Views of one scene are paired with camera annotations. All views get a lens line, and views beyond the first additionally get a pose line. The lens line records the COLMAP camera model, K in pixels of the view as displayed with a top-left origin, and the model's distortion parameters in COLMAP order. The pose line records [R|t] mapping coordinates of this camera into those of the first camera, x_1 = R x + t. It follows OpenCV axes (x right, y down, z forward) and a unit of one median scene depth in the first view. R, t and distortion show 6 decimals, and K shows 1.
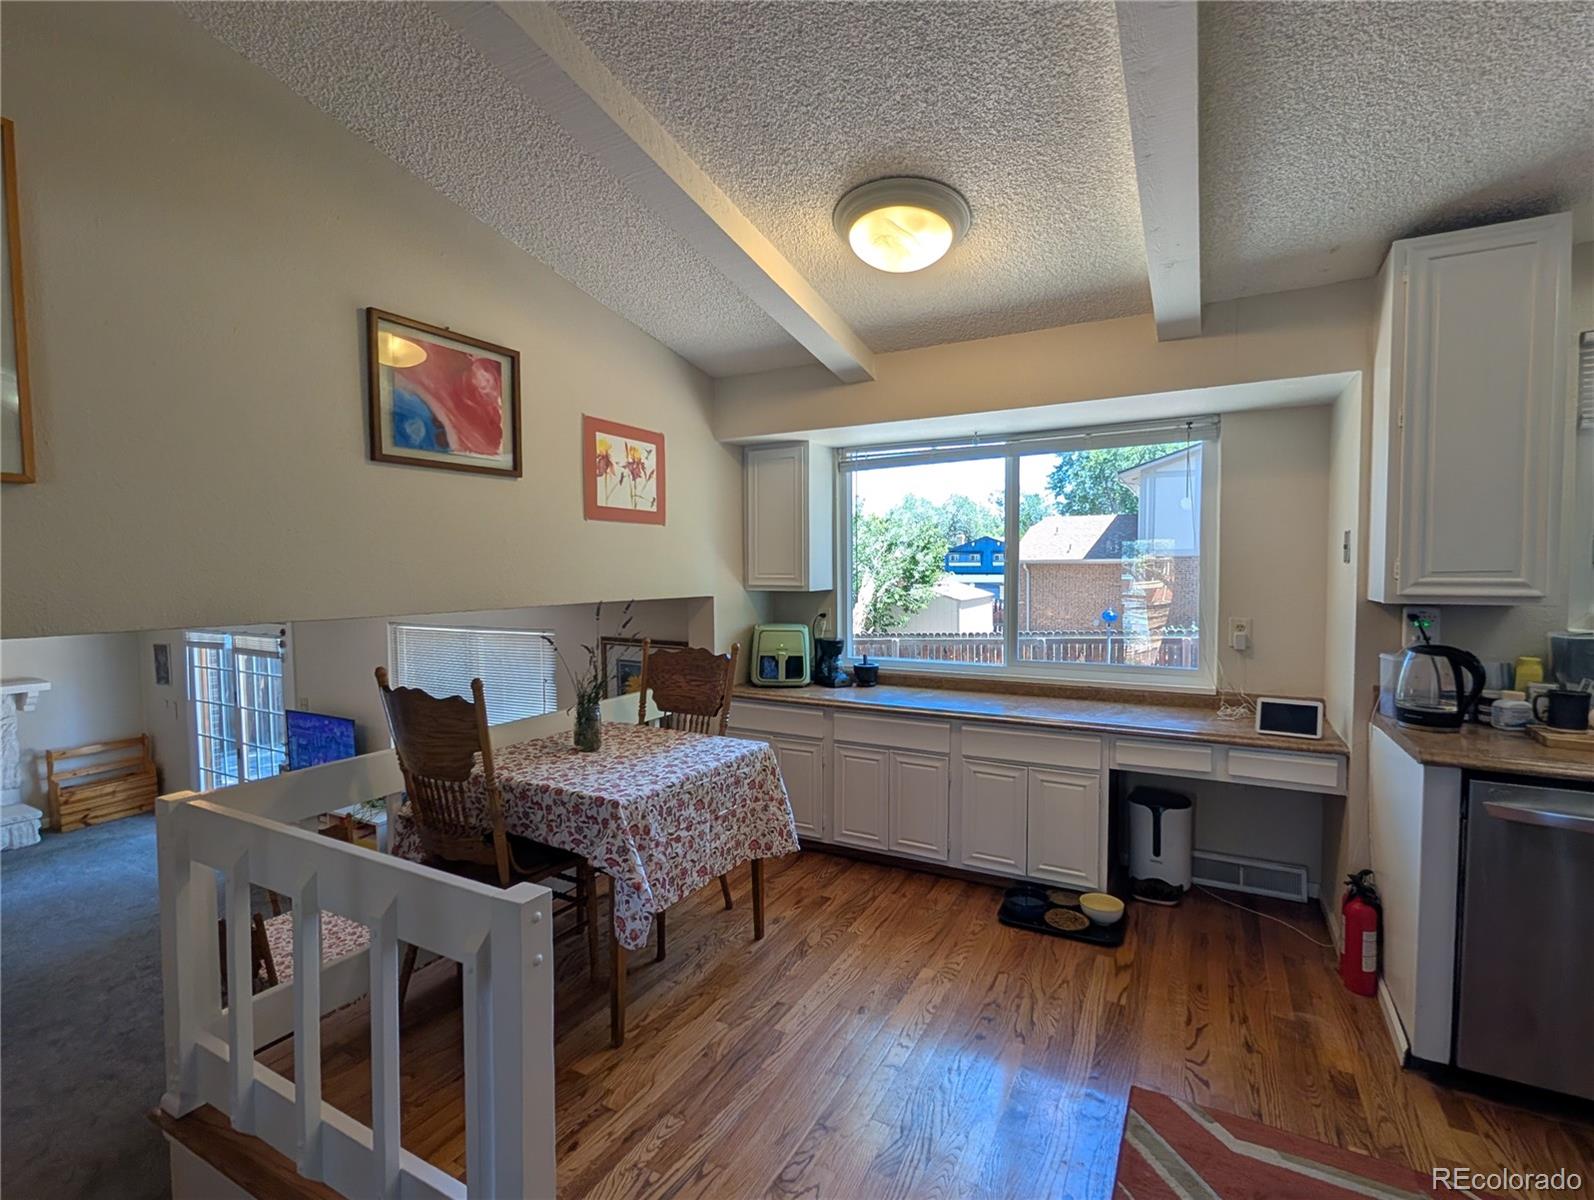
lens RADIAL K [[750.5, 0, 789.8], [0, 750.5, 597.8], [0, 0, 1]] dist [-0.002057, -0.000087]
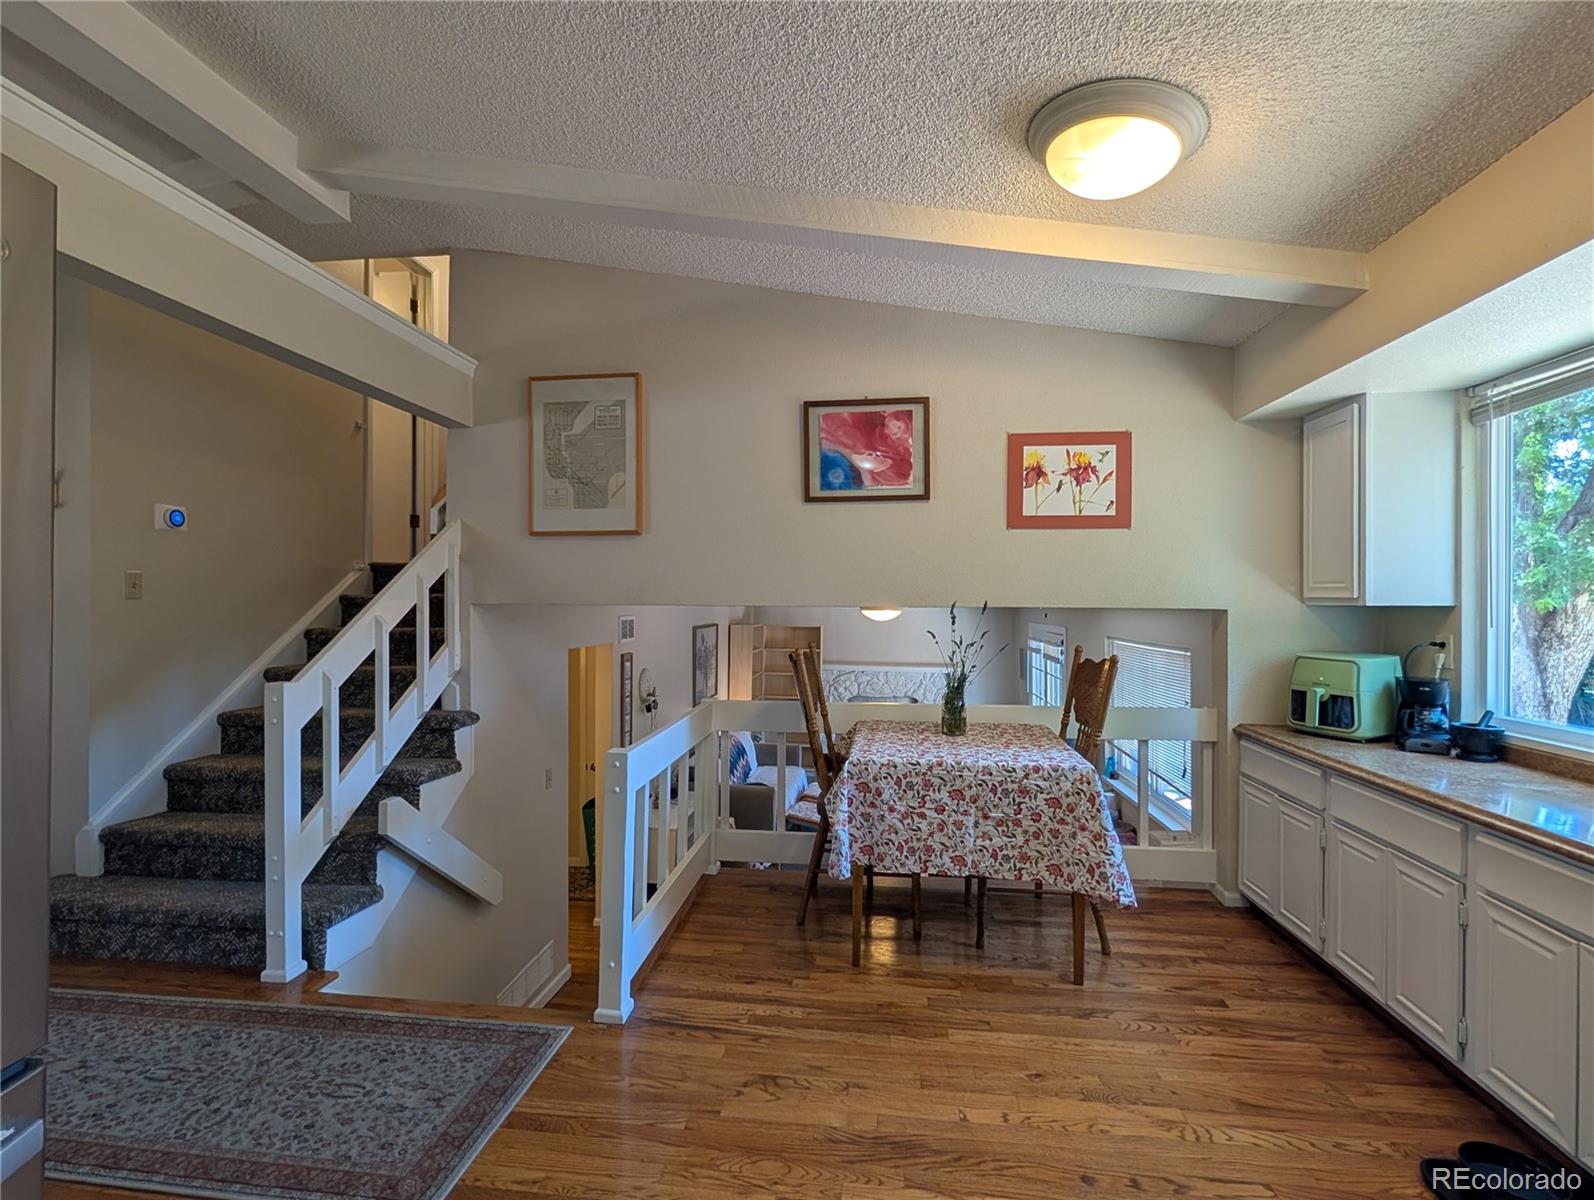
lens RADIAL K [[750.5, 0, 789.8], [0, 750.5, 597.8], [0, 0, 1]] dist [-0.002057, -0.000087]
pose [[0.376129, 0.004125, -0.926558, 0.681121], [-0.043618, 0.998960, -0.013260, 0.024192], [0.925540, 0.045402, 0.375918, 0.343426]]
